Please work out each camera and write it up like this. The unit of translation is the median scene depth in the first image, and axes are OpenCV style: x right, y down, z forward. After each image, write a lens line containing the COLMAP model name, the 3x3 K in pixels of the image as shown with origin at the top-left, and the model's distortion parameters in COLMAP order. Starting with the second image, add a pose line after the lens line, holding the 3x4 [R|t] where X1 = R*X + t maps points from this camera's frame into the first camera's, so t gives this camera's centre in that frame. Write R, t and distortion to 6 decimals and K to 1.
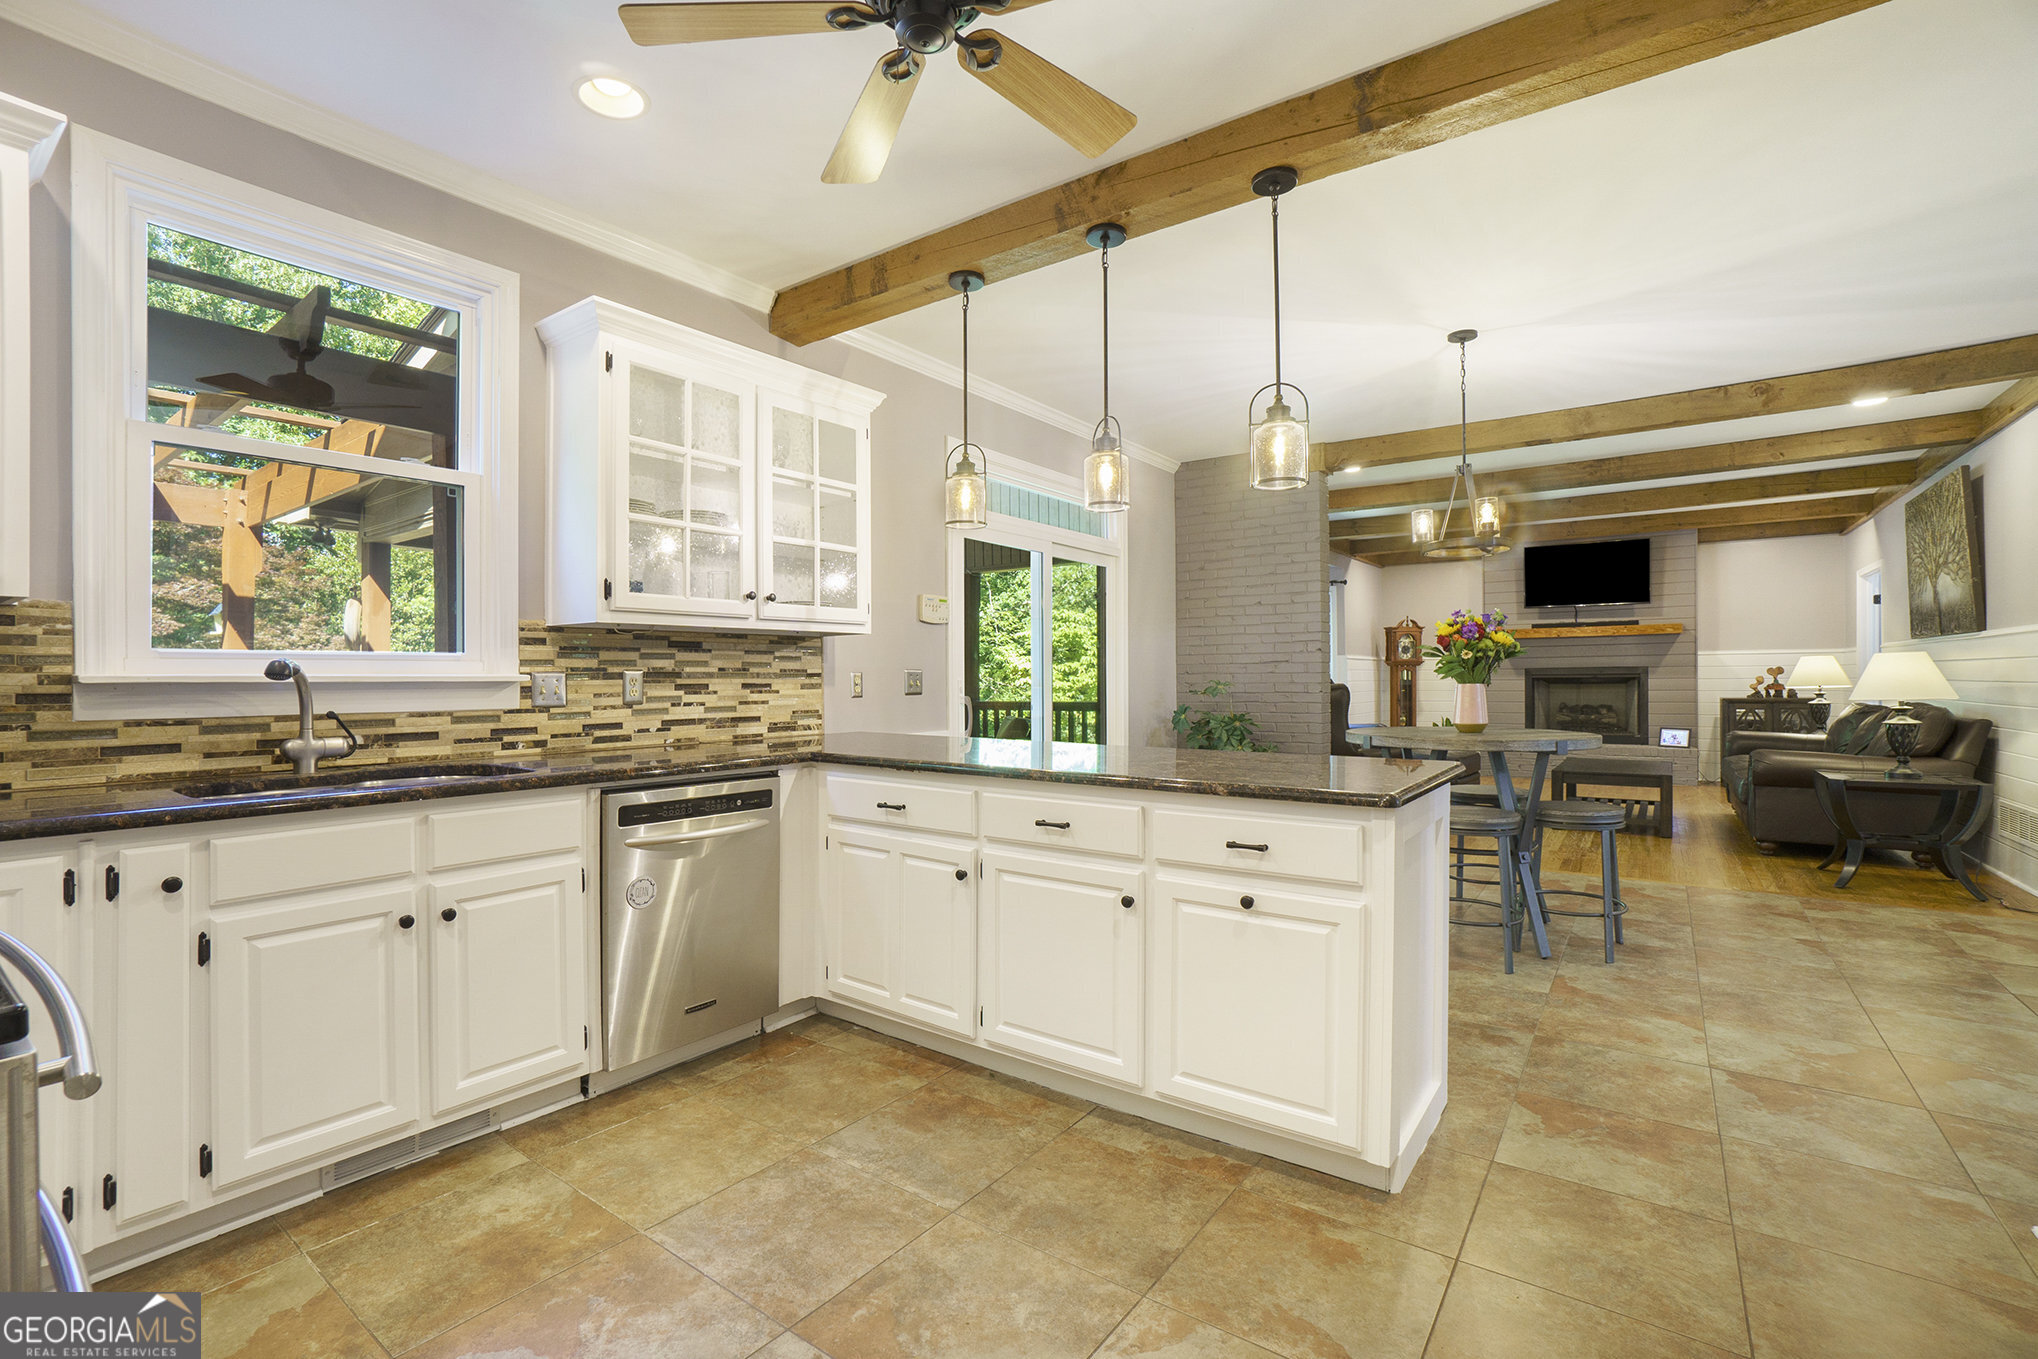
lens RADIAL K [[891.0, 0, 964.3], [0, 891.0, 665.8], [0, 0, 1]] dist [-0.032558, 0.000722]
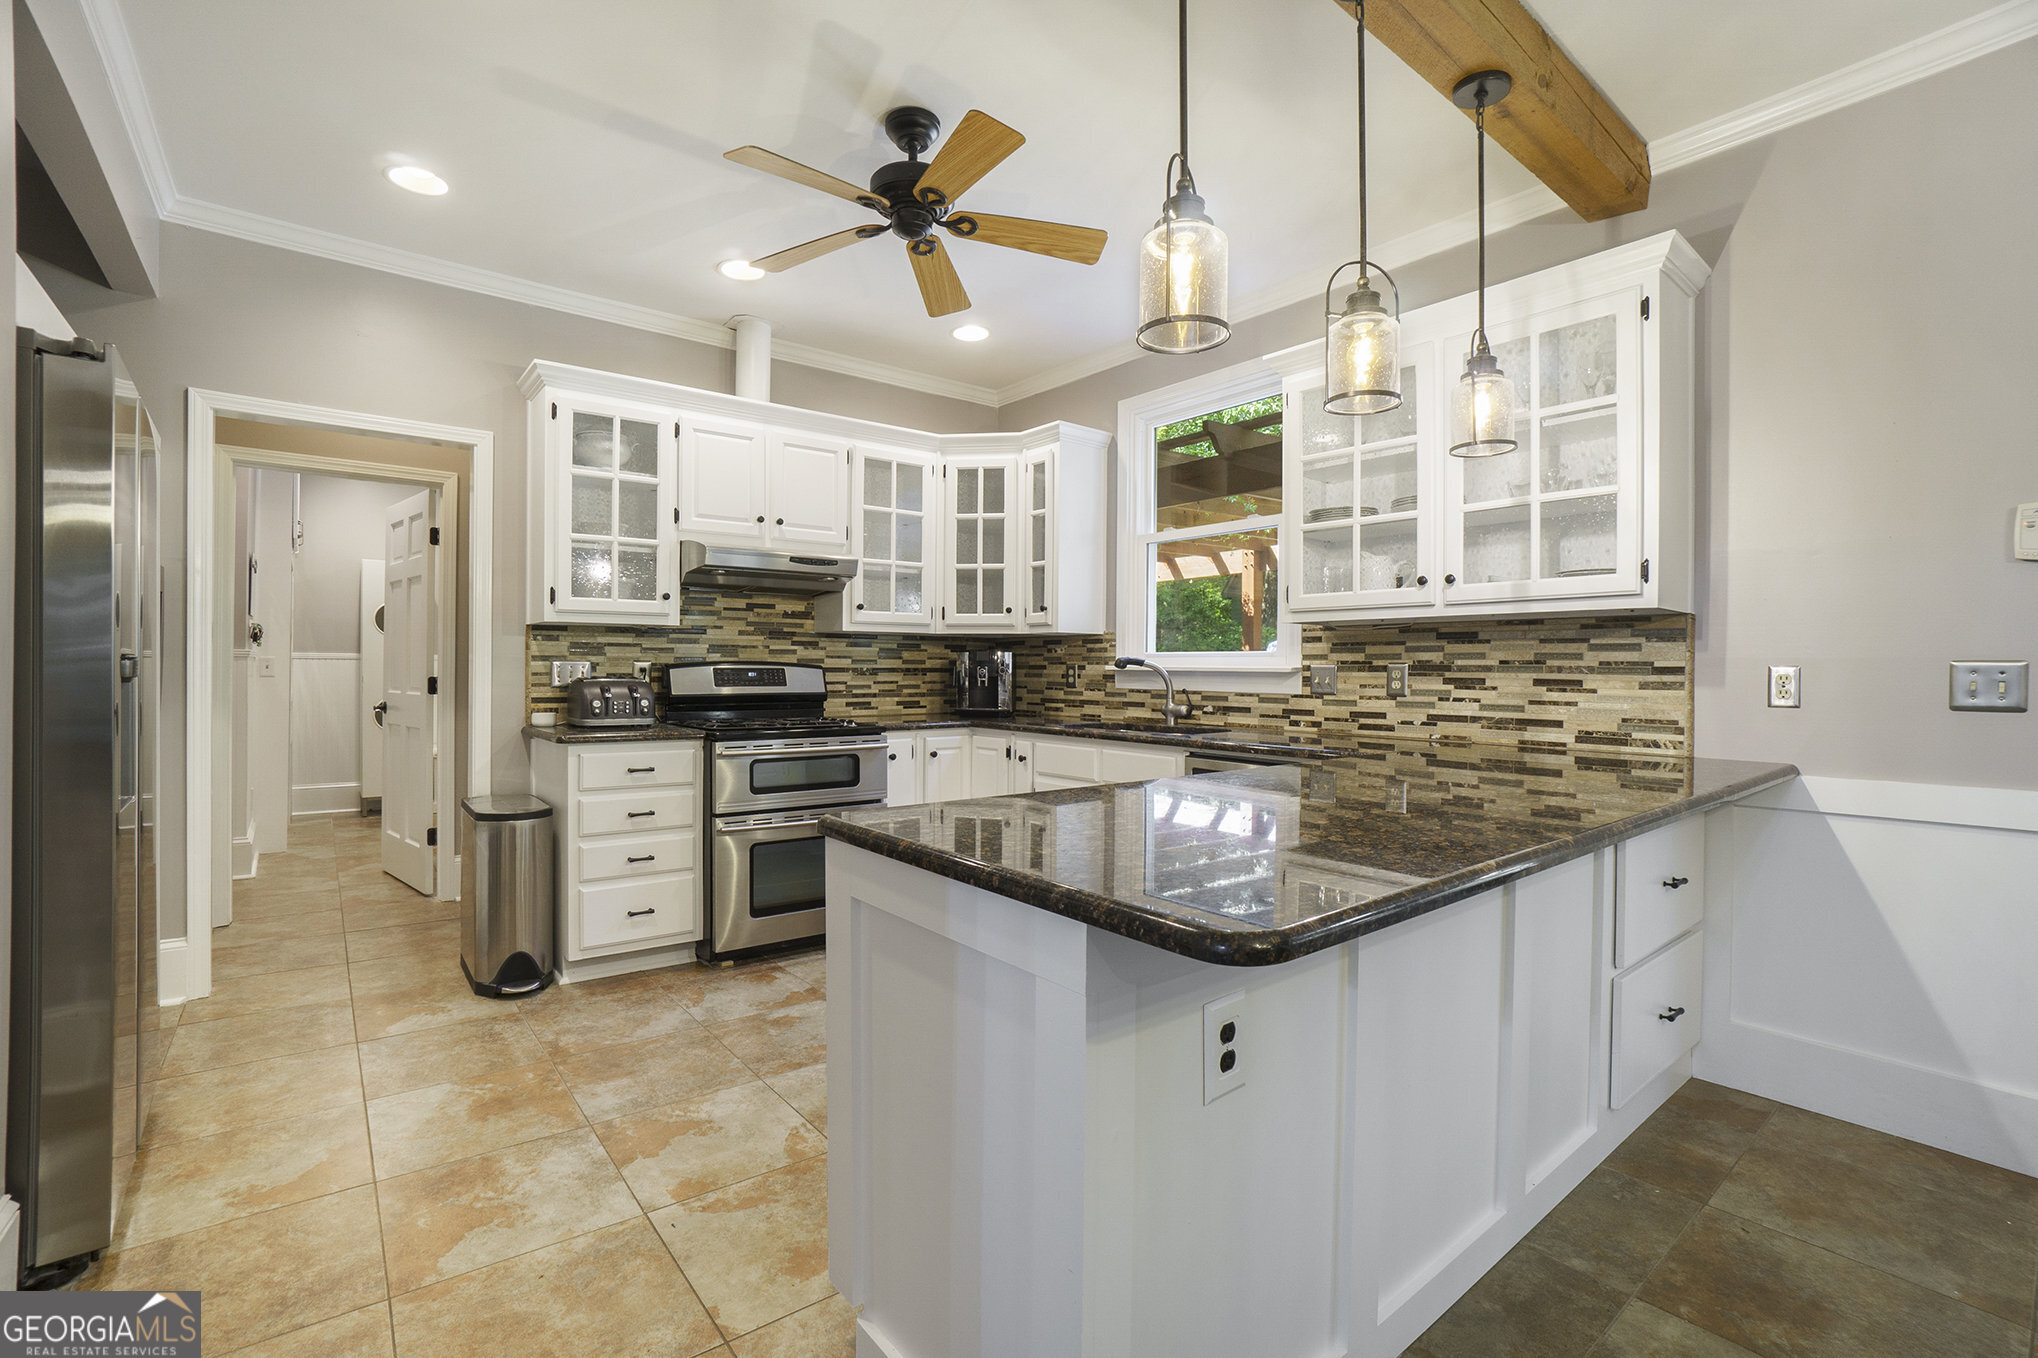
lens RADIAL K [[891.0, 0, 1030.6], [0, 891.0, 680.2], [0, 0, 1]] dist [-0.032558, 0.000722]
pose [[-0.185455, 0.018372, -0.982481, 0.704935], [0.006986, 0.999825, 0.017377, 0.003629], [0.982628, -0.003641, -0.185551, 0.755913]]
